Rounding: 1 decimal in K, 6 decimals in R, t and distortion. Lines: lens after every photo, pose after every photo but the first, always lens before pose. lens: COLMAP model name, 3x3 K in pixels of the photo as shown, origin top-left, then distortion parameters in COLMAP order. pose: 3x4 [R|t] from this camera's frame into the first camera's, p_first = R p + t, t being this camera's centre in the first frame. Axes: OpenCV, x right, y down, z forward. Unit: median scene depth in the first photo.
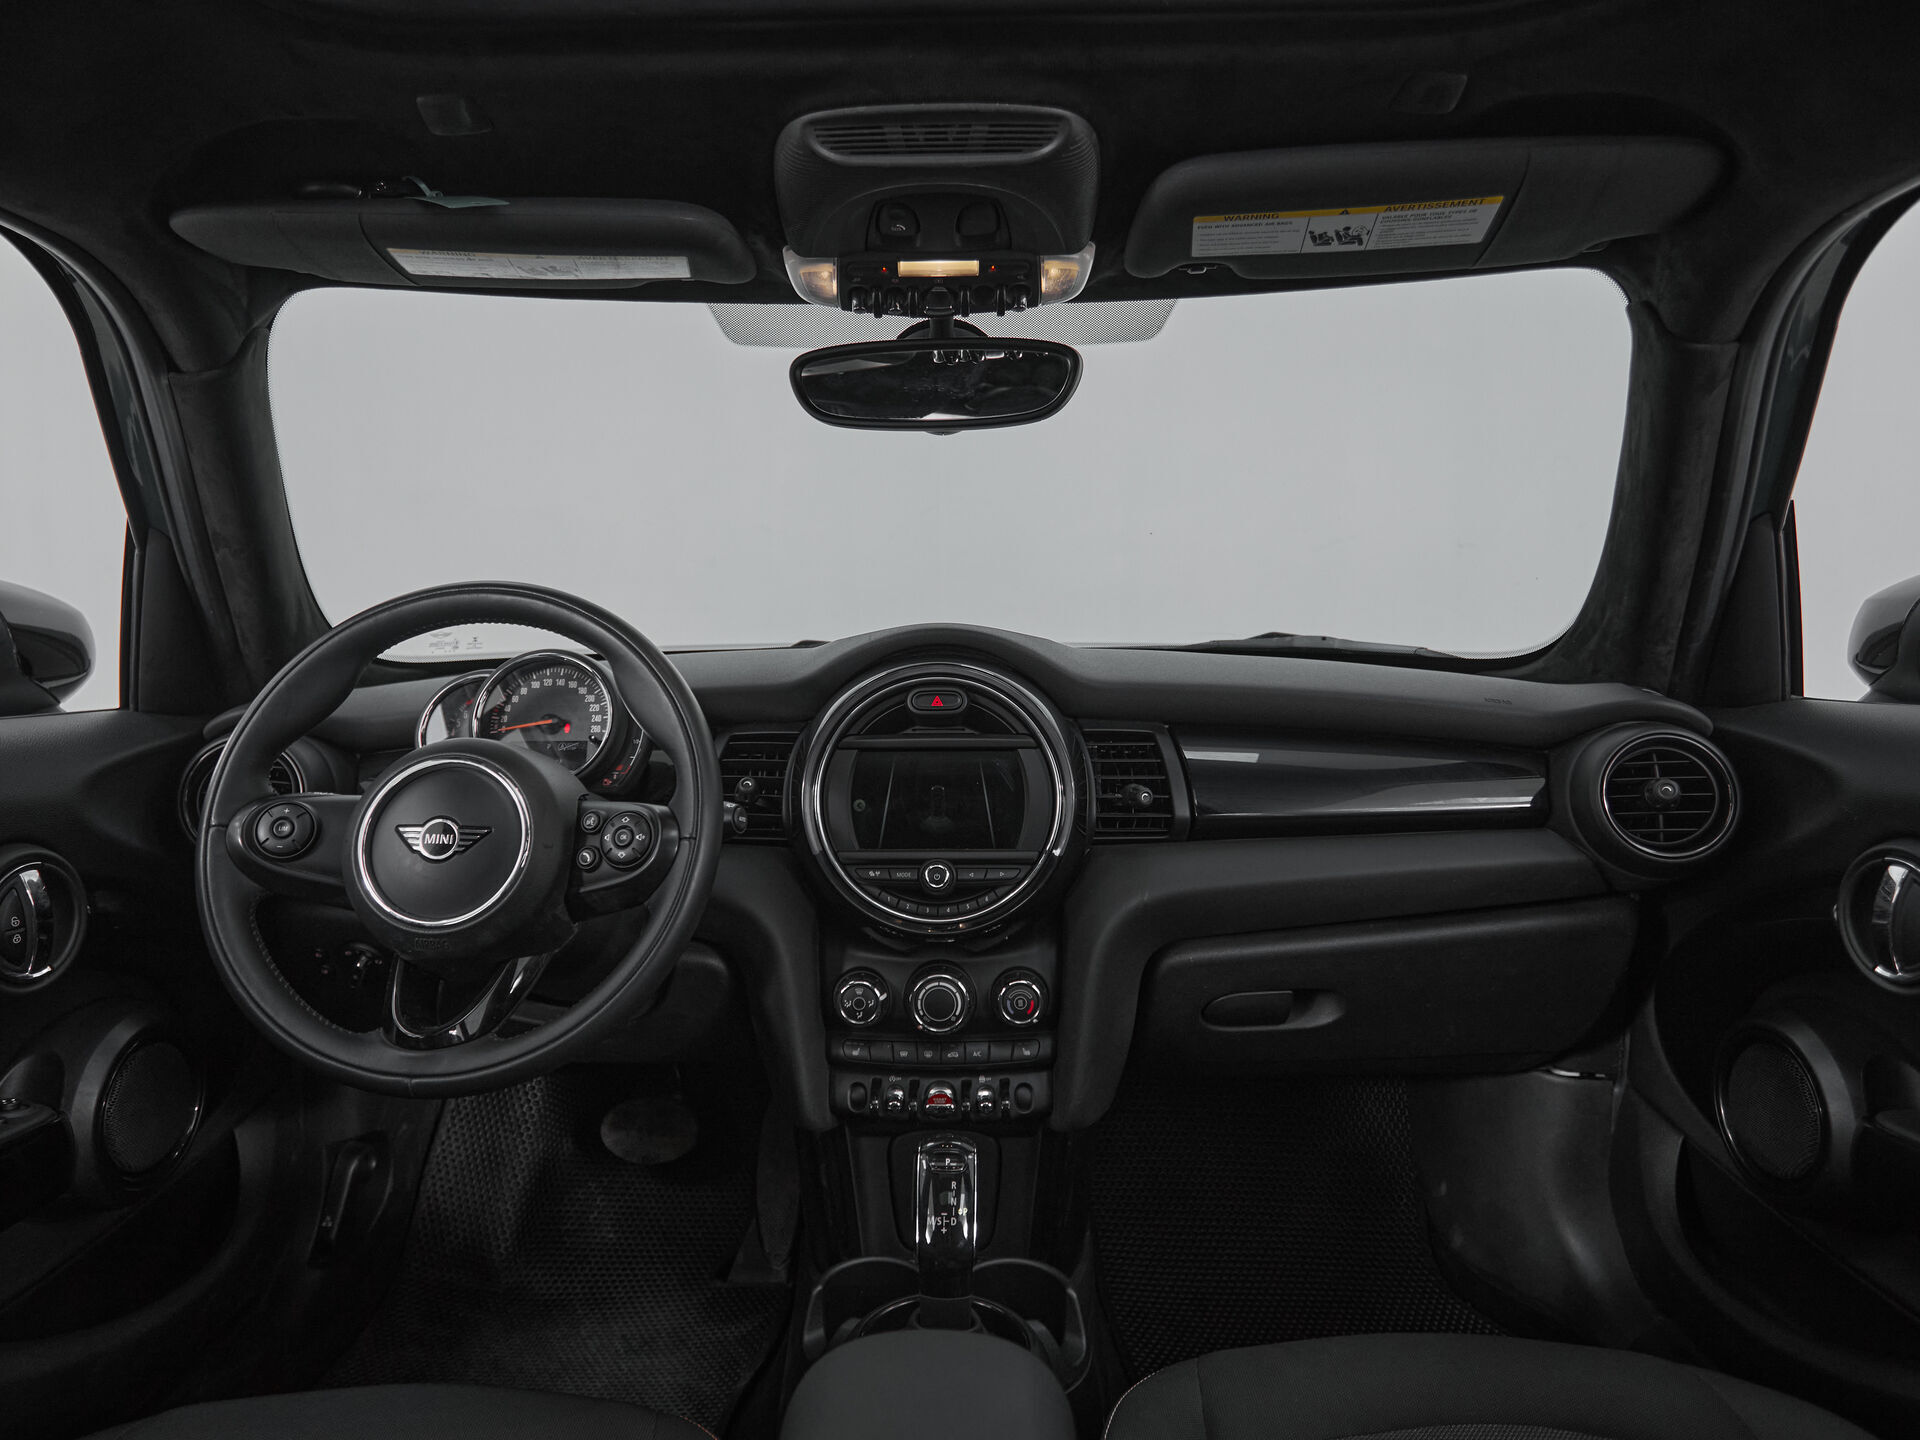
lens RADIAL K [[1169.0, 0, 922.4], [0, 1169.0, 725.0], [0, 0, 1]] dist [-0.001388, -0.000854]
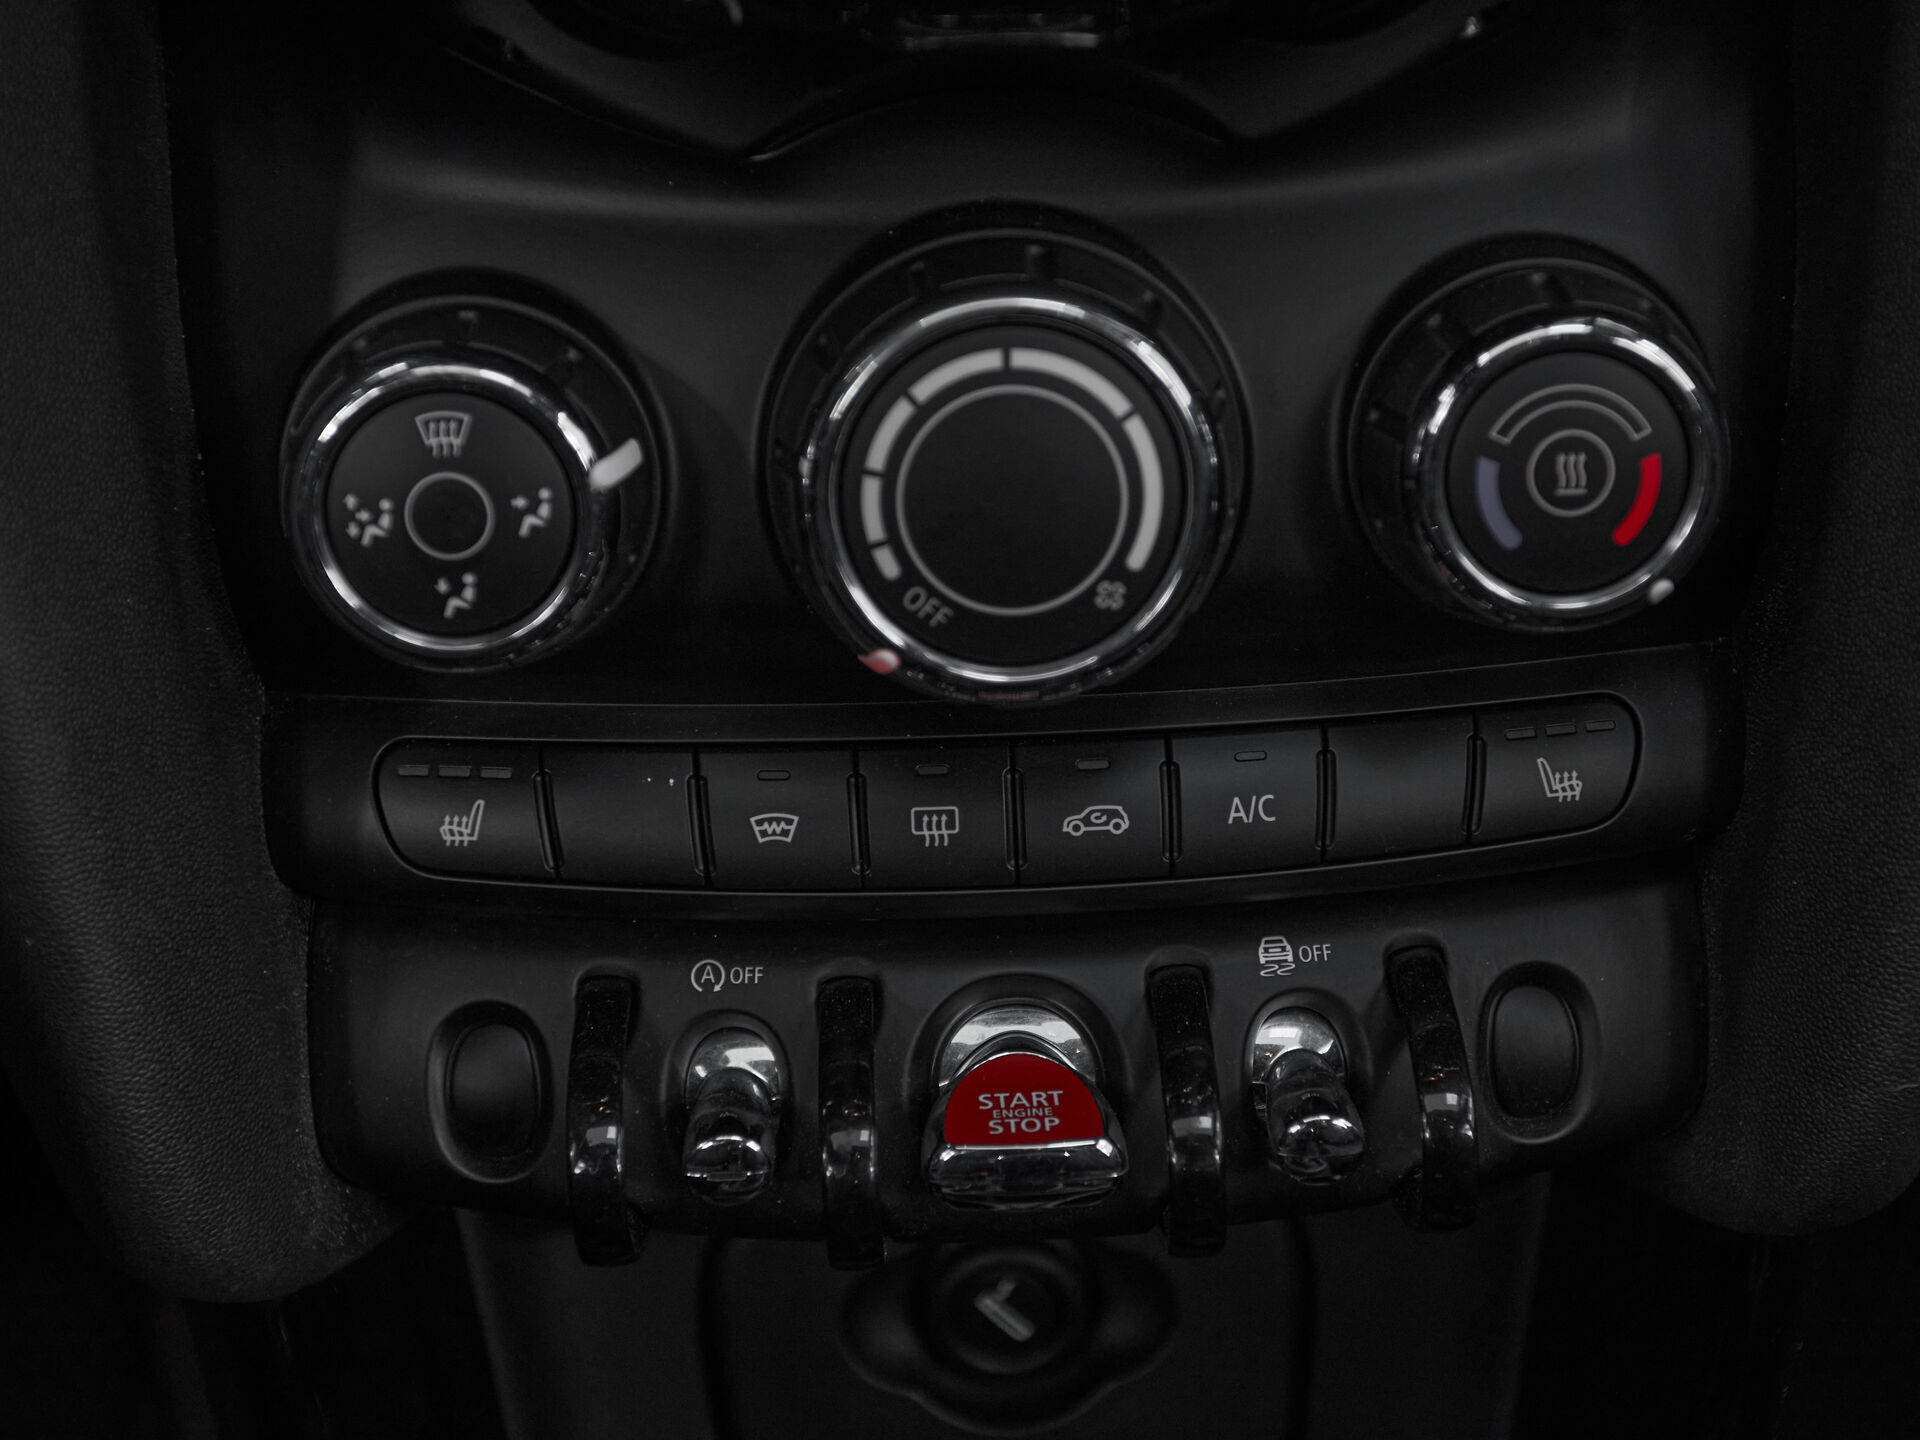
lens RADIAL K [[3000.5, 0, 960.0], [0, 3000.5, 720.0], [0, 0, 1]] dist [0.038020, 0.005299]
pose [[0.997532, -0.038565, 0.058667, -0.014533], [0.019205, 0.953641, 0.300333, 0.154454], [-0.067530, -0.298465, 0.952028, 0.644614]]
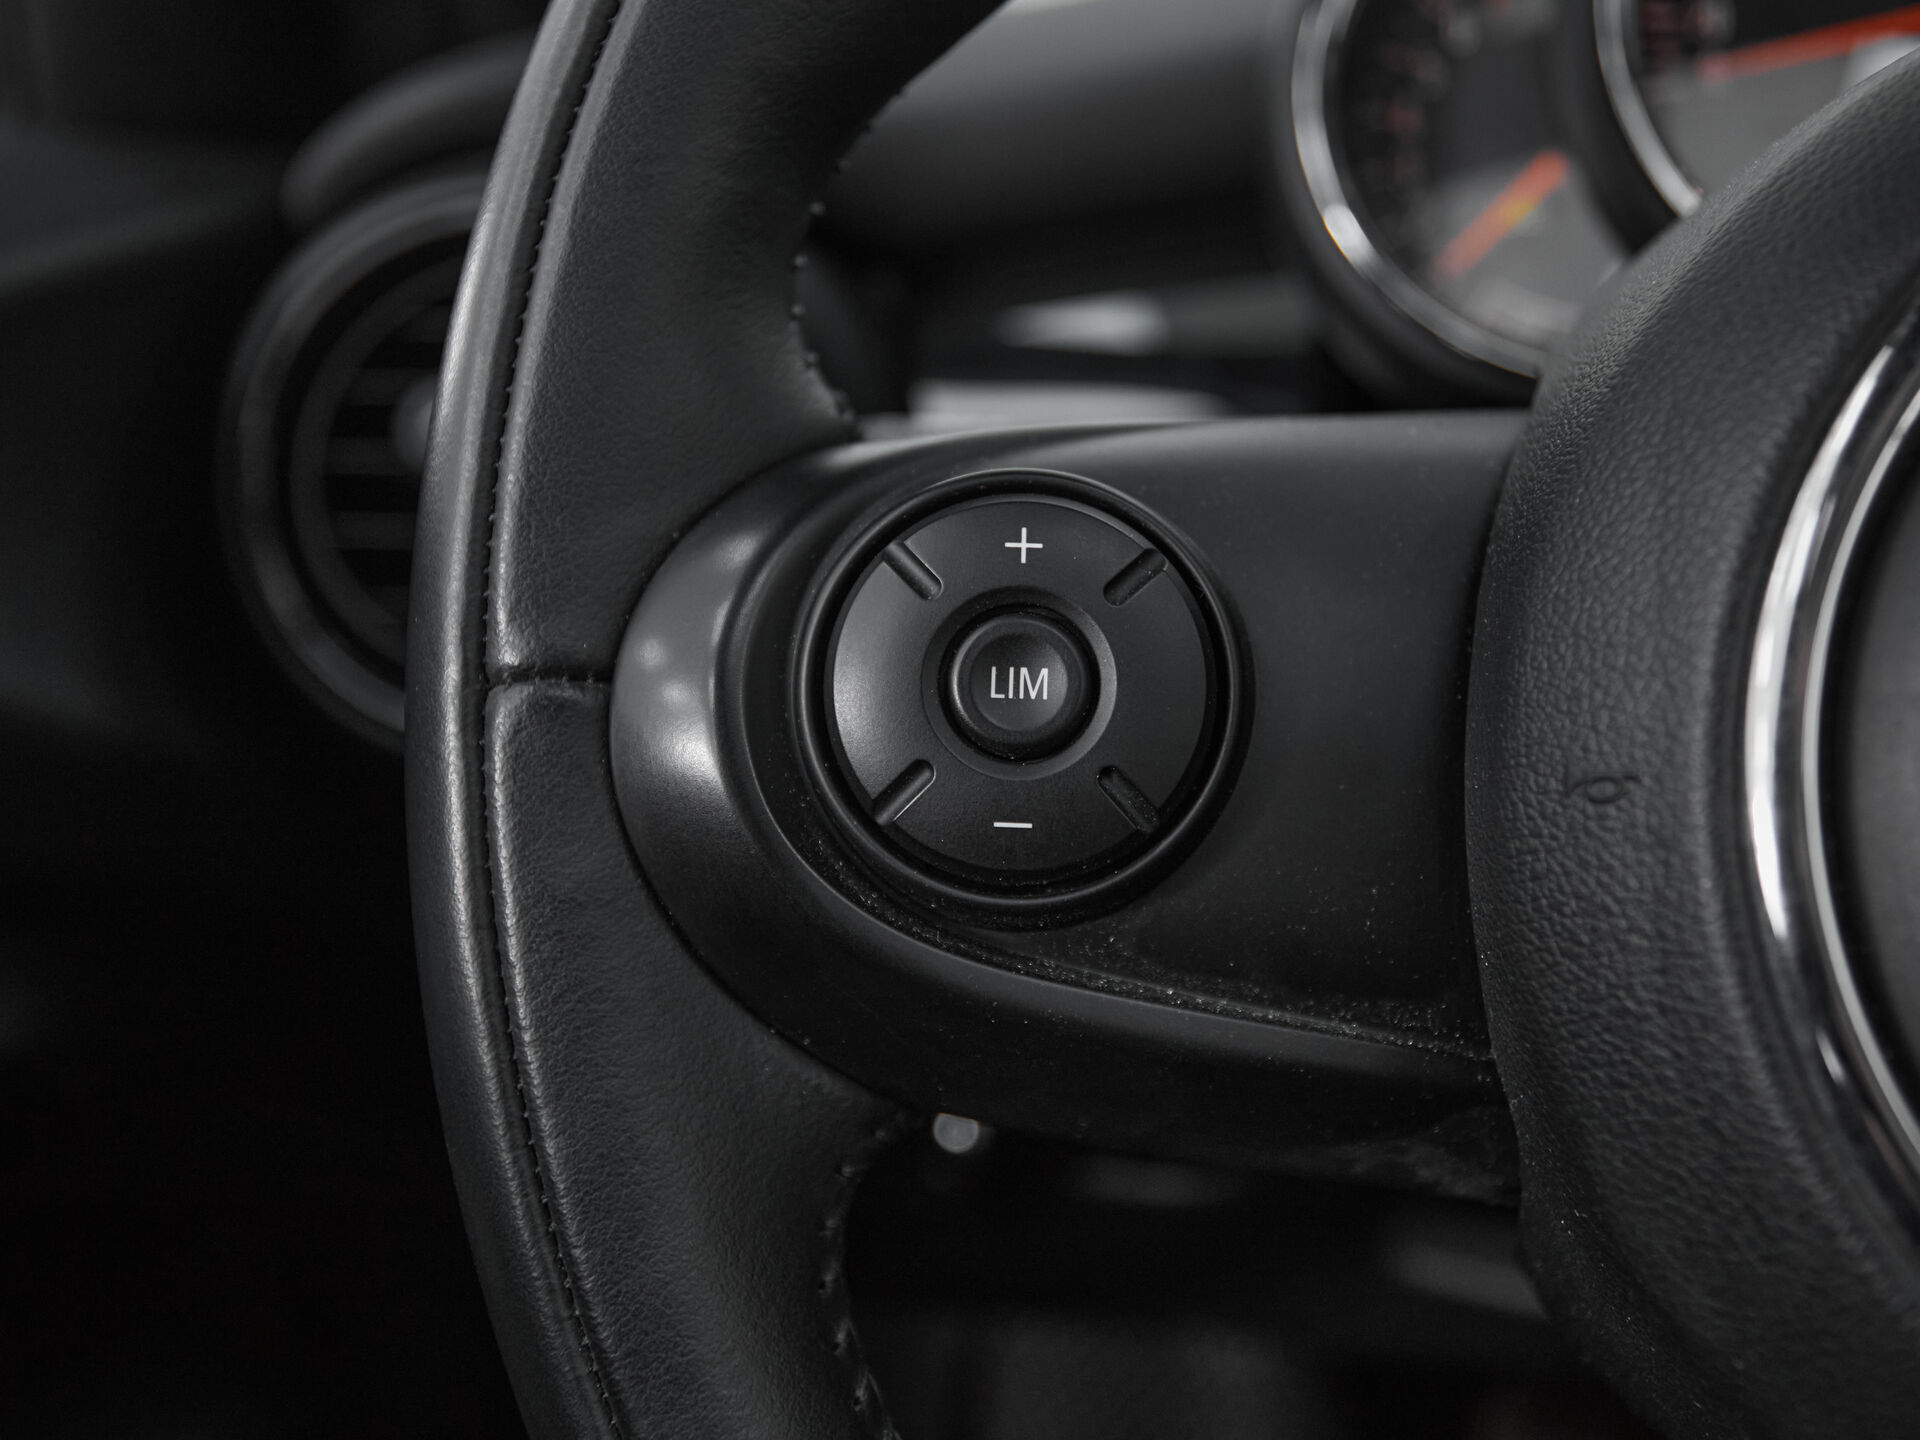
lens RADIAL K [[1574.9, 0, 960.0], [0, 1574.9, 720.0], [0, 0, 1]] dist [-0.002933, -0.000740]
pose [[0.982267, -0.014096, -0.186957, -0.445830], [0.050117, 0.980625, 0.189377, 0.050842], [0.180665, -0.195389, 0.963942, 0.710893]]
